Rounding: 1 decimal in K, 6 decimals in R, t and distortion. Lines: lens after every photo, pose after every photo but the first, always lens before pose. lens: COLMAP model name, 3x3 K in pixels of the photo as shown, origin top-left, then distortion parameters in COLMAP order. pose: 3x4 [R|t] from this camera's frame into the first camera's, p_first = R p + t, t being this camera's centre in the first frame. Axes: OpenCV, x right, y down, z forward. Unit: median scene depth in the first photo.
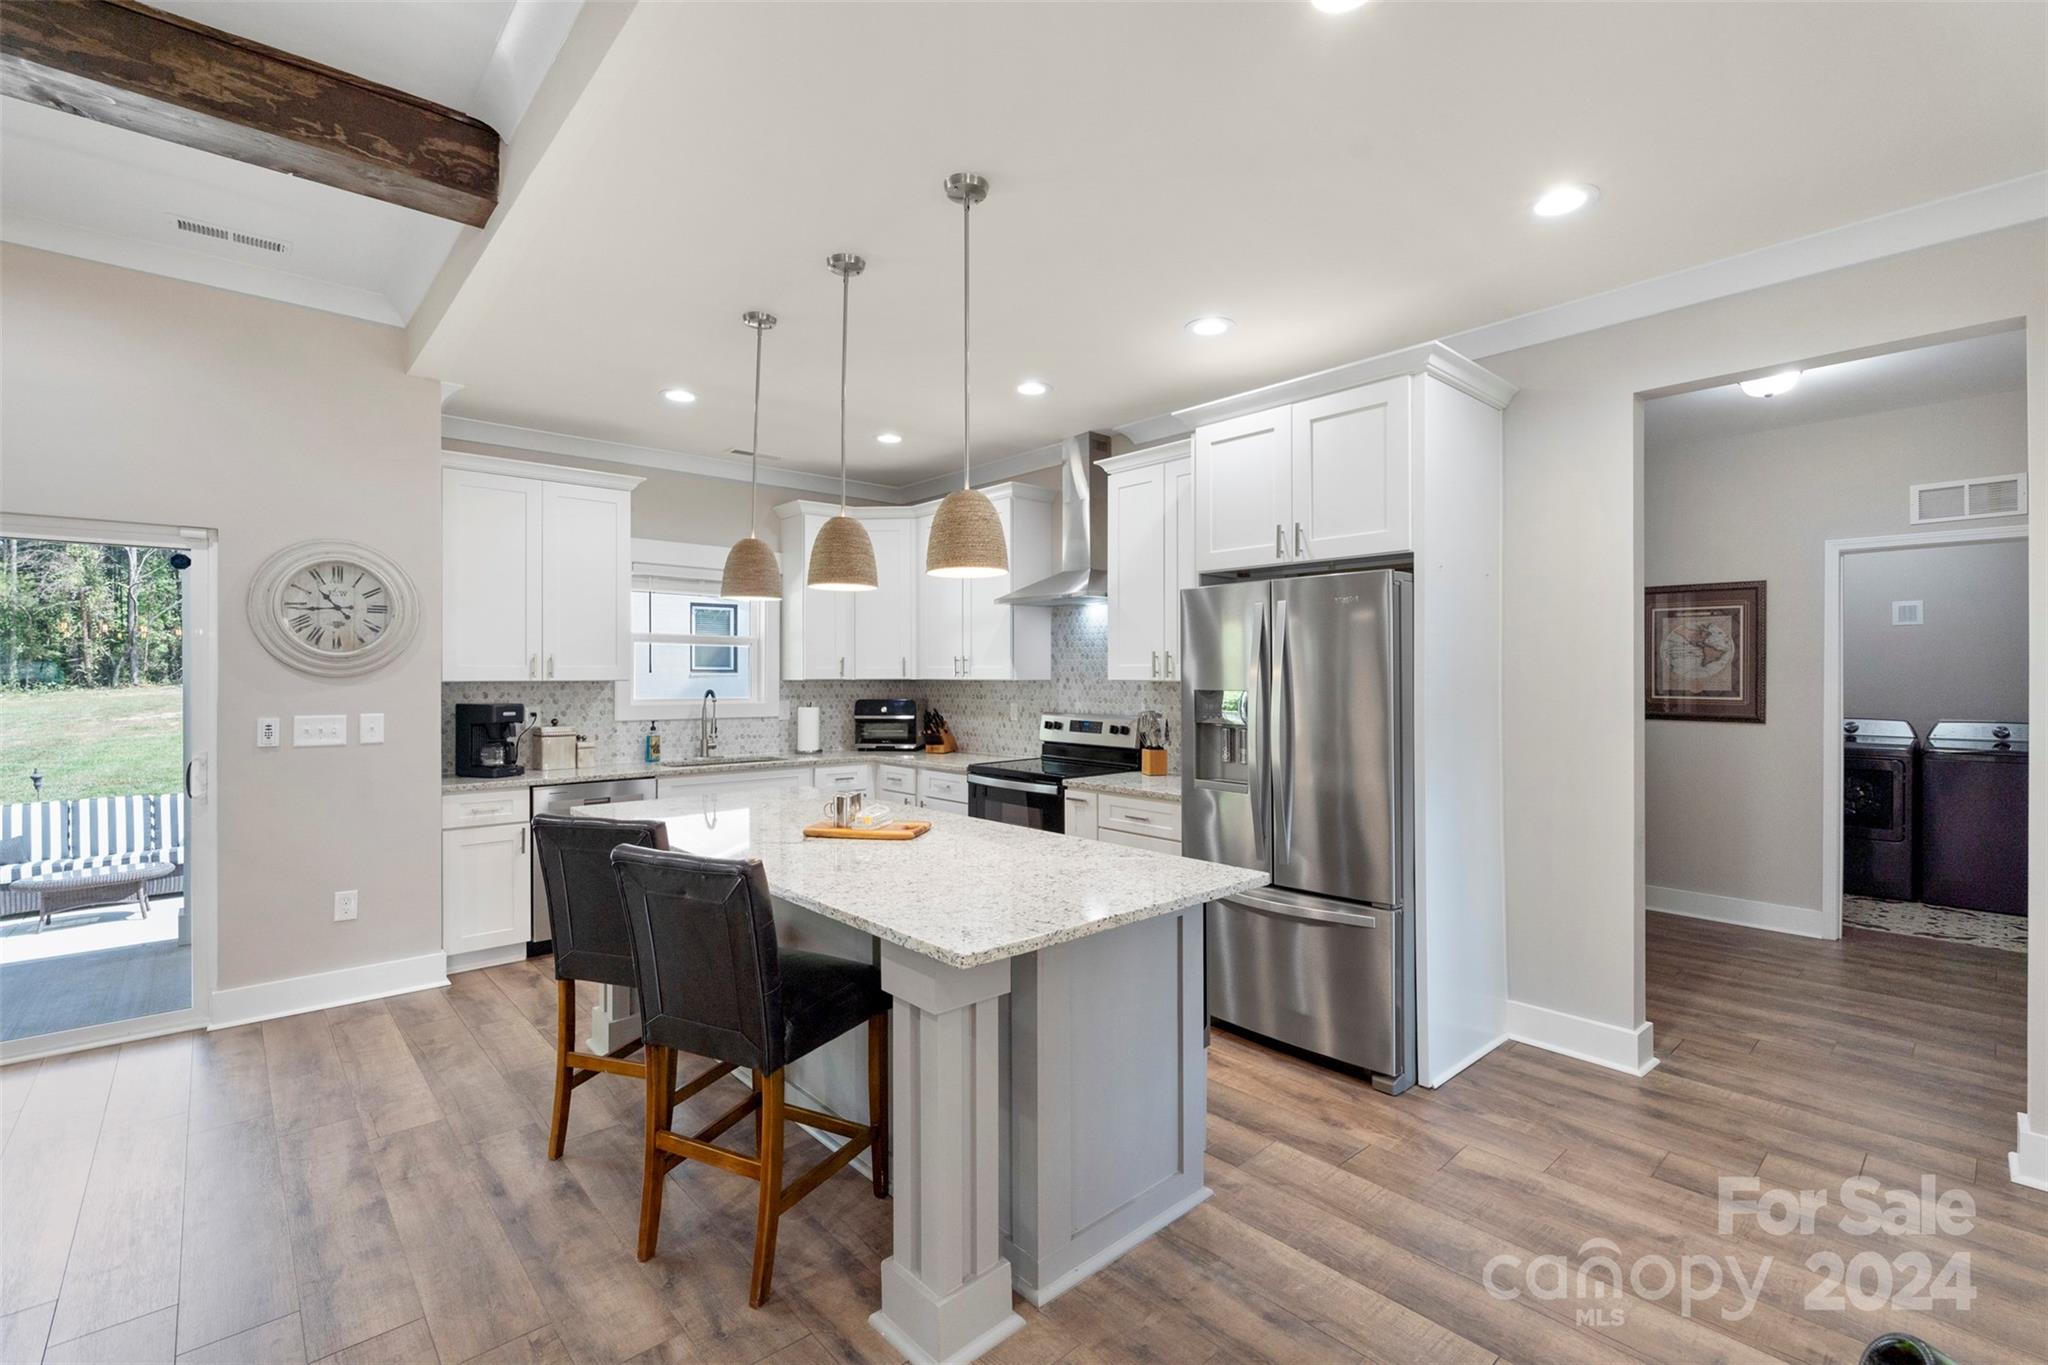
lens RADIAL K [[904.7, 0, 1026.3], [0, 904.7, 676.2], [0, 0, 1]] dist [-0.000196, -0.000431]
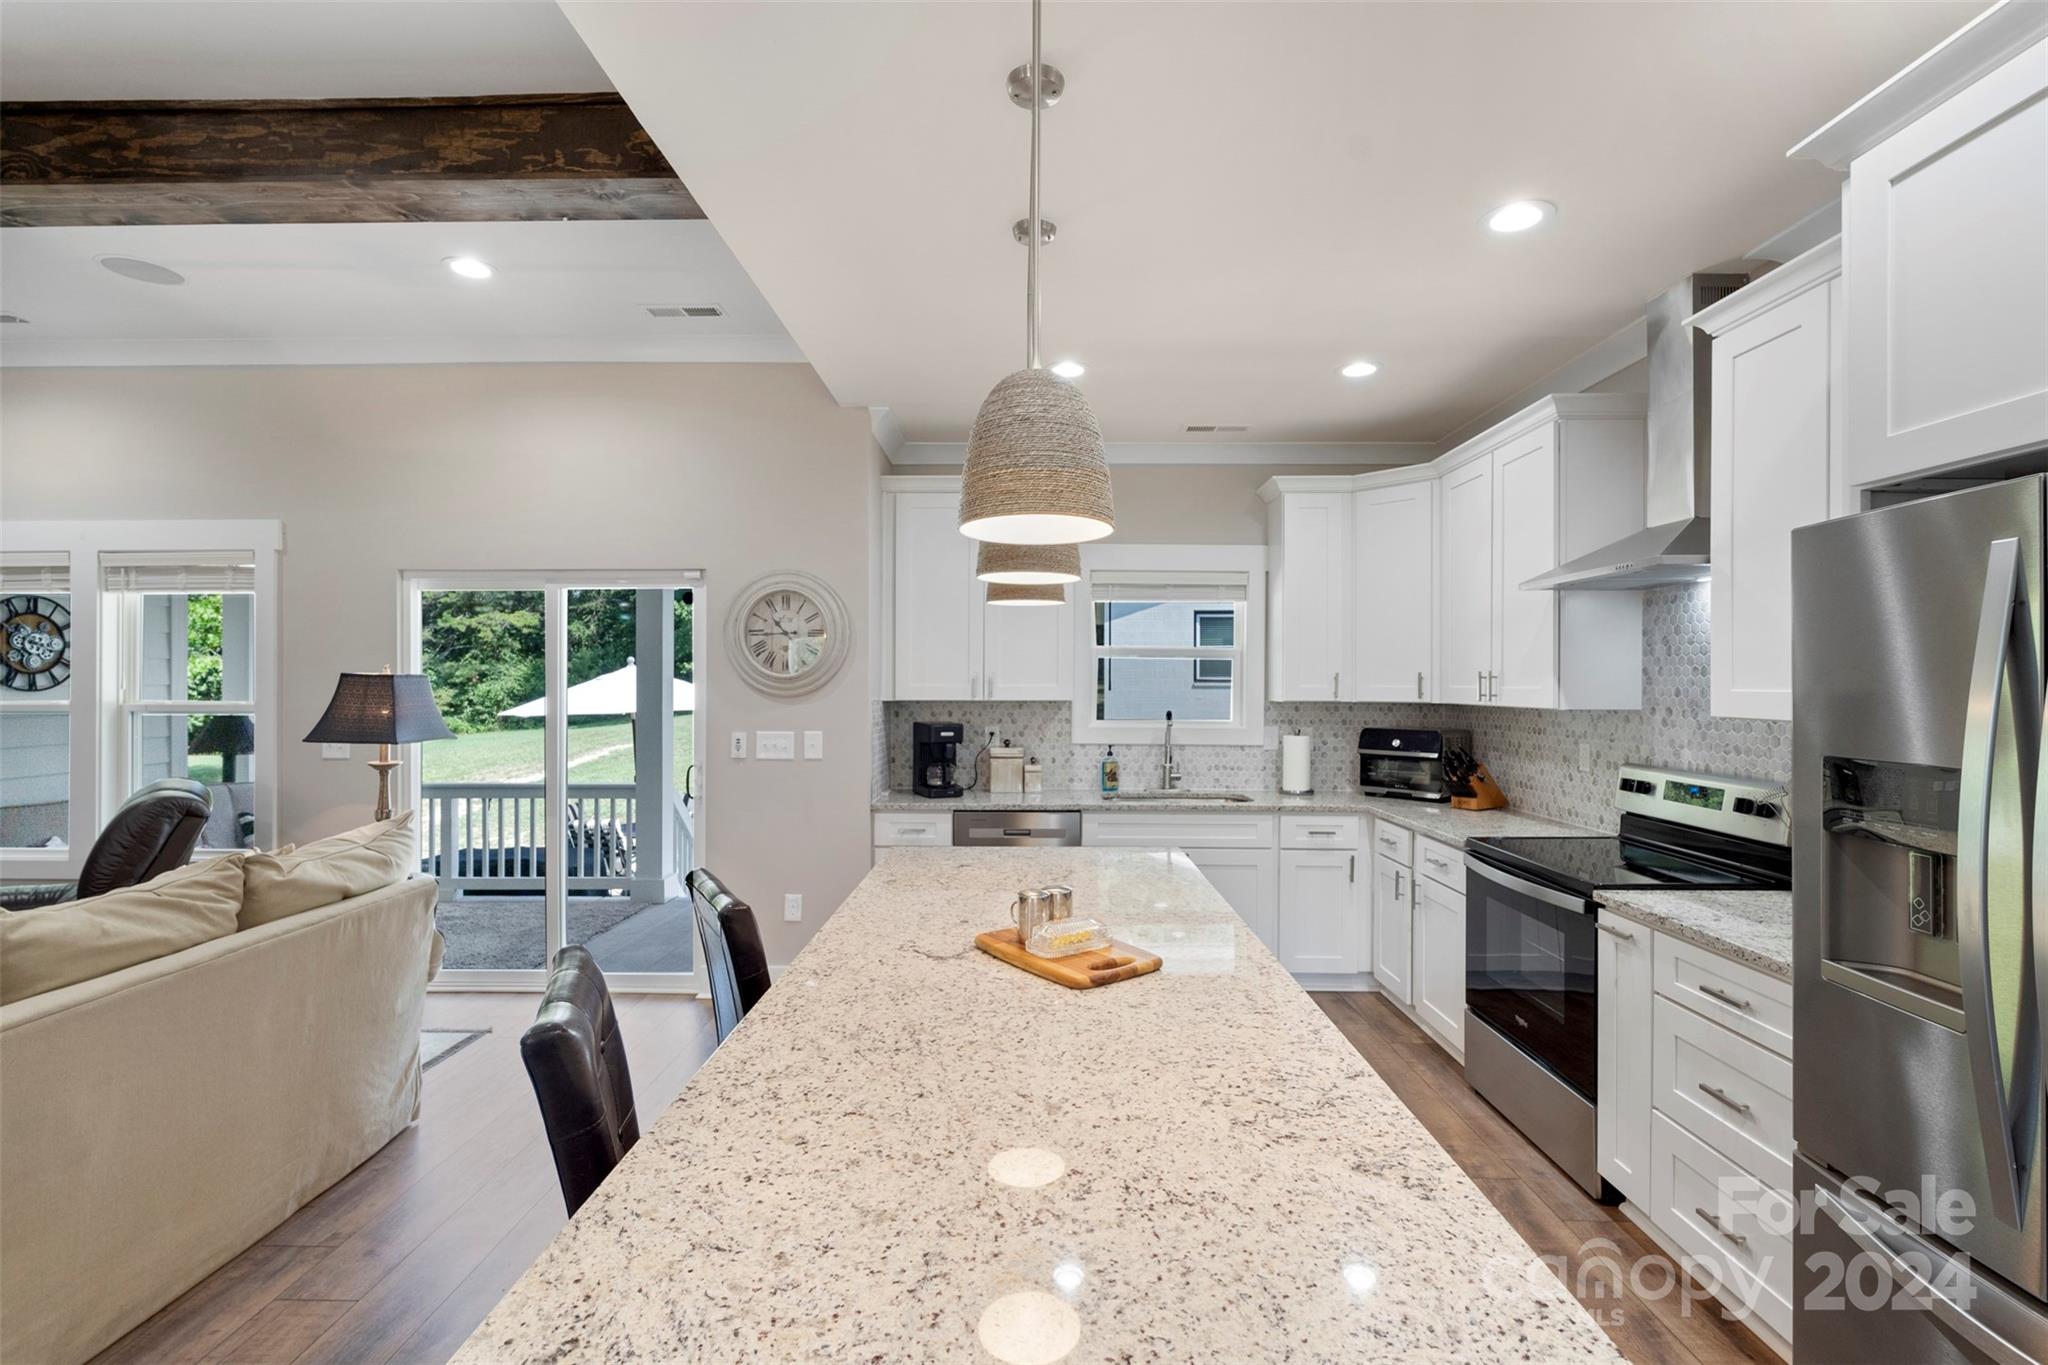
lens RADIAL K [[900.3, 0, 1027.4], [0, 900.3, 685.0], [0, 0, 1]] dist [-0.004648, -0.000653]
pose [[0.738366, 0.004852, -0.674383, 0.141101], [-0.004481, 0.999987, 0.002288, -0.013186], [0.674385, 0.001333, 0.738378, 0.305833]]
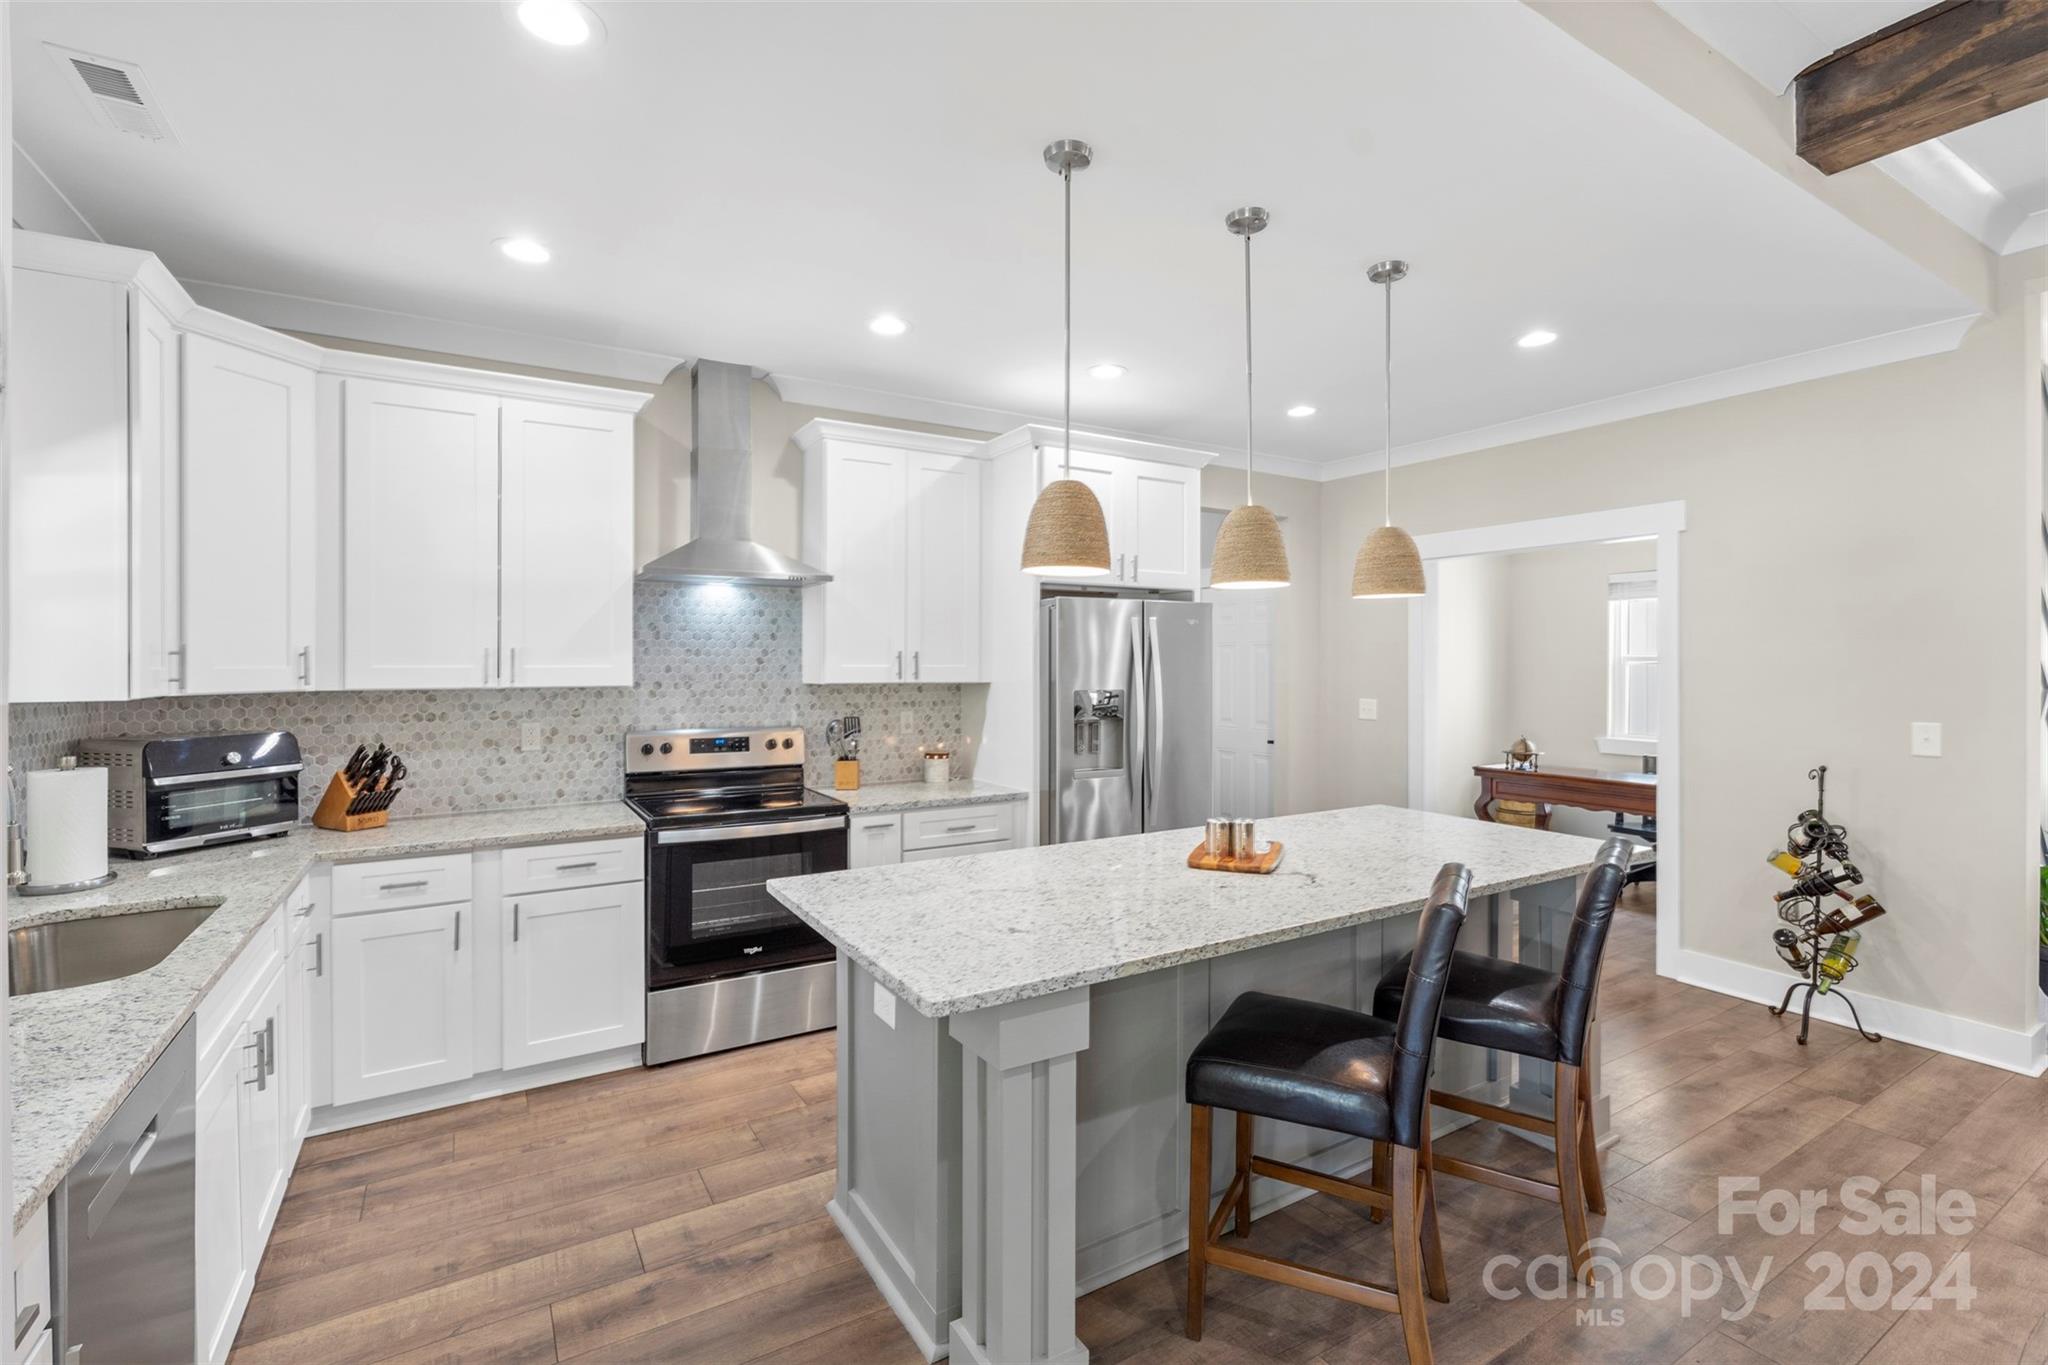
lens RADIAL K [[912.0, 0, 1028.5], [0, 912.0, 663.7], [0, 0, 1]] dist [0.000536, -0.000419]
pose [[0.181221, -0.001236, 0.983442, -0.658865], [0.001100, 0.999999, 0.001054, -0.013713], [-0.983442, 0.000891, 0.181222, 0.620729]]
